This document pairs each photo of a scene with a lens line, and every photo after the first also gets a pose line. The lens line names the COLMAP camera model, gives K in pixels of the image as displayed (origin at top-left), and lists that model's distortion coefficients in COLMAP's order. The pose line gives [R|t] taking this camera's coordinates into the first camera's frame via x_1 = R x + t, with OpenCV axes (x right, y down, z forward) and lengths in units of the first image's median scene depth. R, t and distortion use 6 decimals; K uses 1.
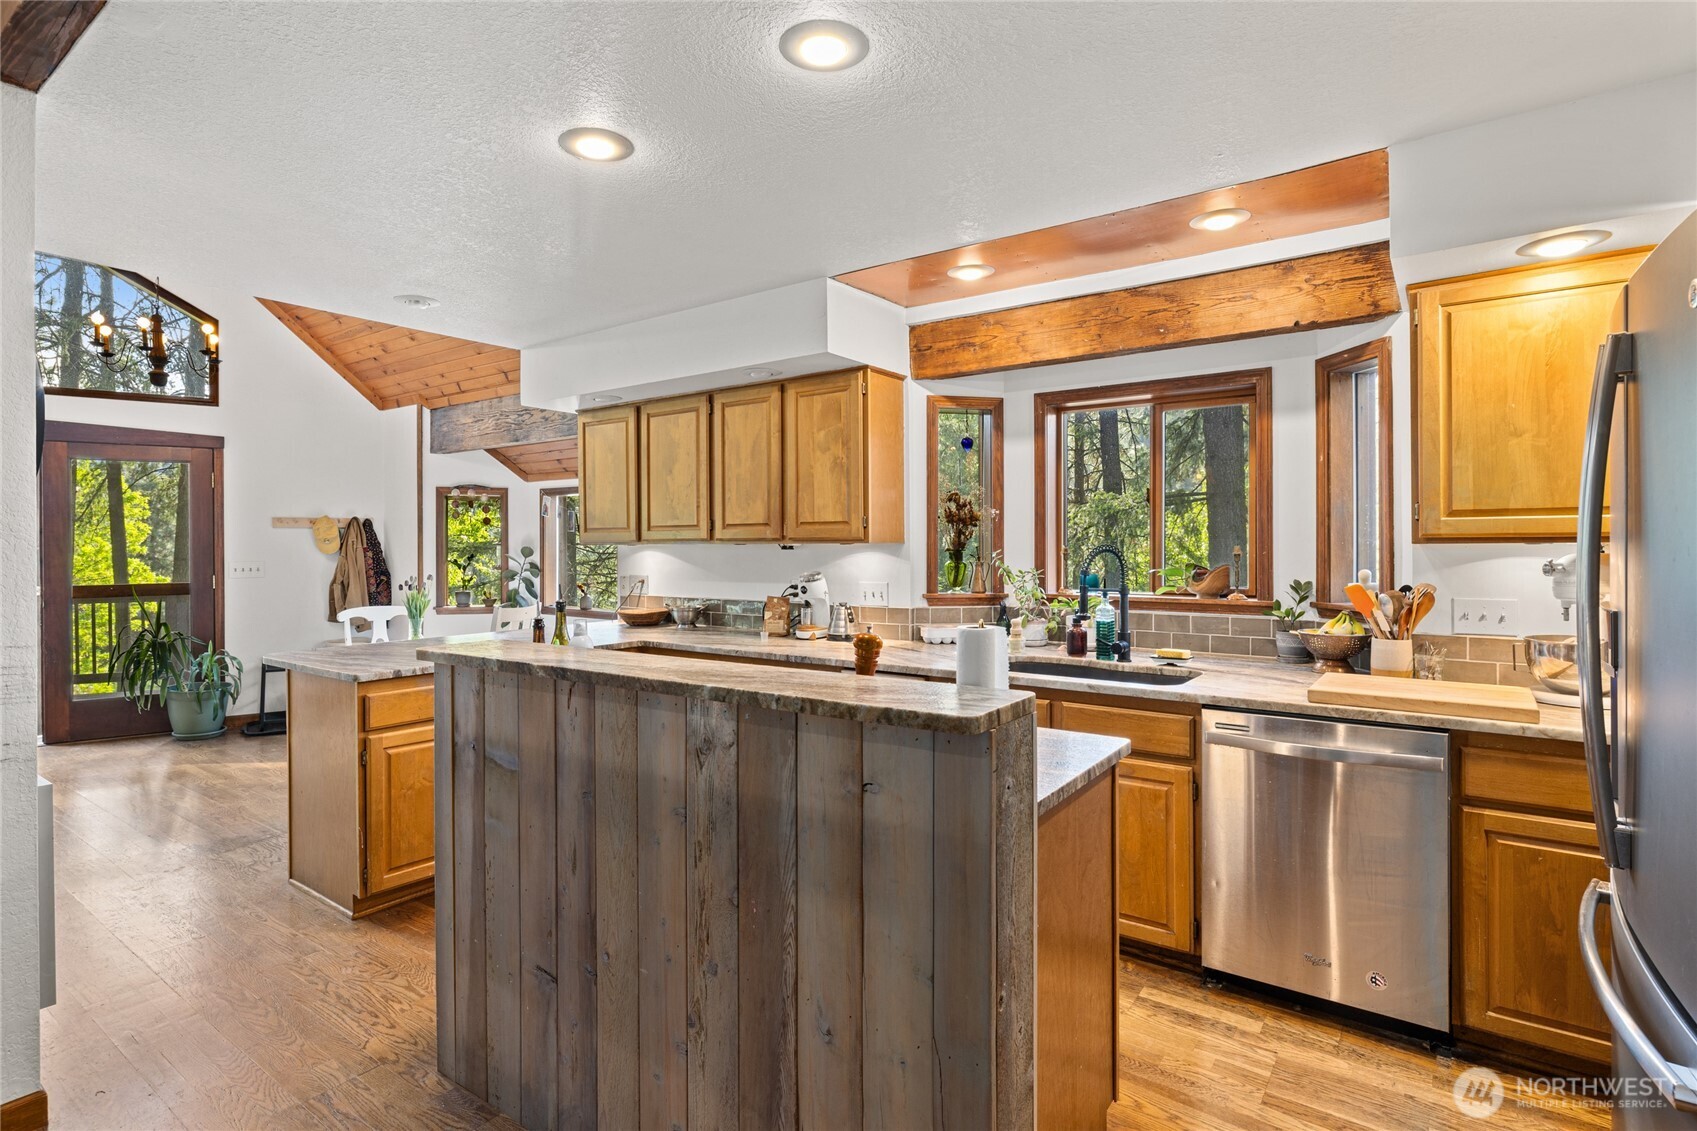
lens RADIAL K [[848.8, 0, 847.0], [0, 848.8, 556.5], [0, 0, 1]] dist [-0.004991, 0.000843]
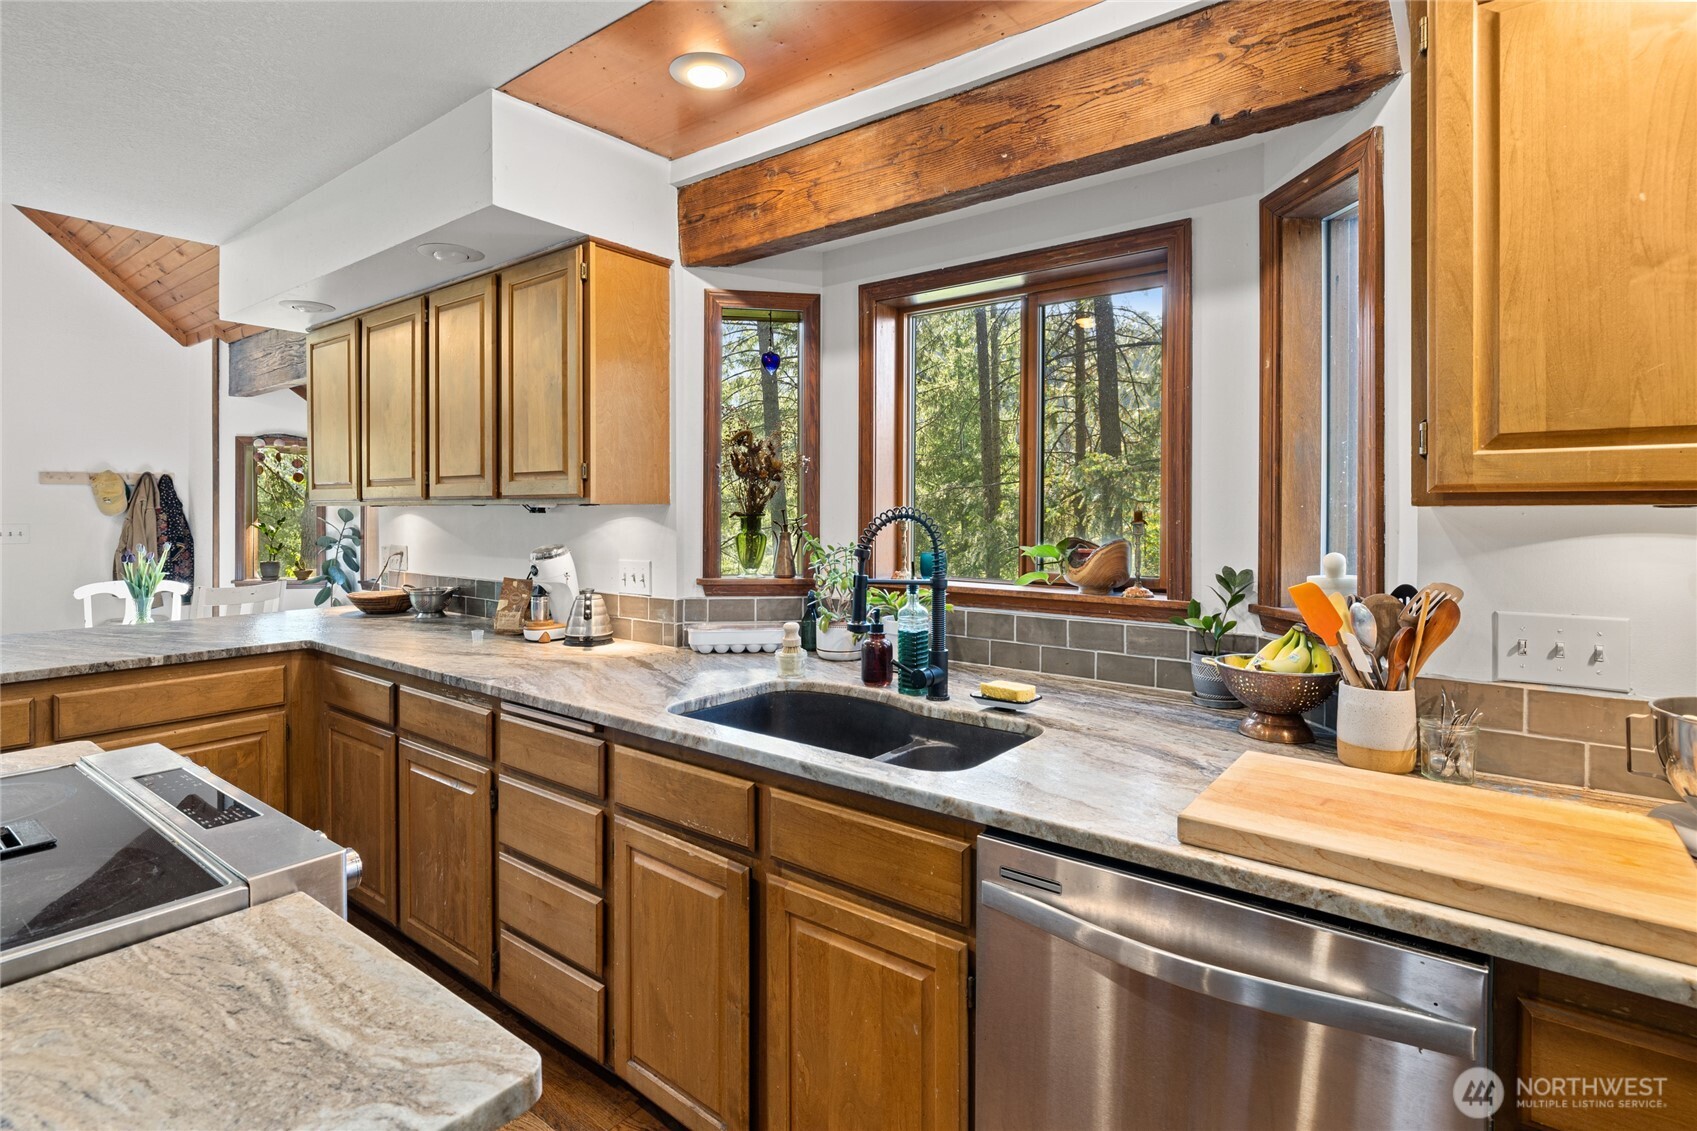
lens RADIAL K [[833.9, 0, 841.4], [0, 833.9, 523.4], [0, 0, 1]] dist [-0.003920, 0.000956]
pose [[0.999250, 0.005659, -0.038313, 0.248104], [-0.005549, 0.999980, 0.002984, -0.003279], [0.038329, -0.002769, 0.999261, 0.353222]]
